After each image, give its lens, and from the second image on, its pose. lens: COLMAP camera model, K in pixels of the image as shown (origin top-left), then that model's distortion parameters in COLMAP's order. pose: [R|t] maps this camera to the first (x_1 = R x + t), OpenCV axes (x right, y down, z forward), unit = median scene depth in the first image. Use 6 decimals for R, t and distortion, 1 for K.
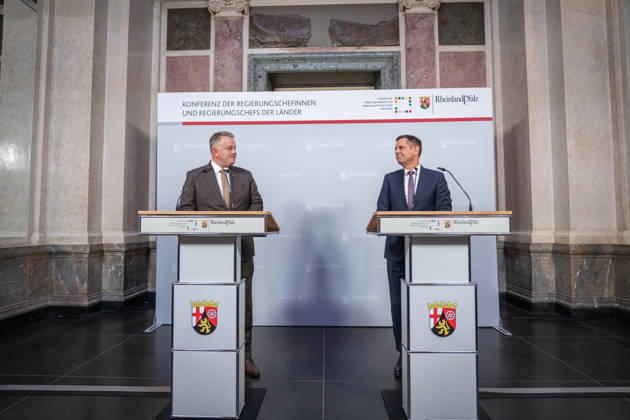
lens RADIAL K [[337.6, 0, 315.5], [0, 337.6, 205.9], [0, 0, 1]] dist [-0.019524, 0.000315]
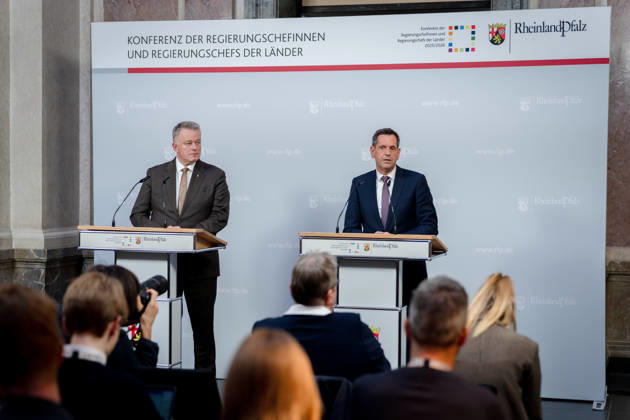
lens RADIAL K [[995.8, 0, 315.0], [0, 995.8, 210.0], [0, 0, 1]] dist [0.000262, 0.122852]
pose [[0.975628, 0.016344, -0.218821, 0.387871], [0.000374, 0.997097, 0.076142, -0.122171], [0.219430, -0.074368, 0.972790, -0.824141]]
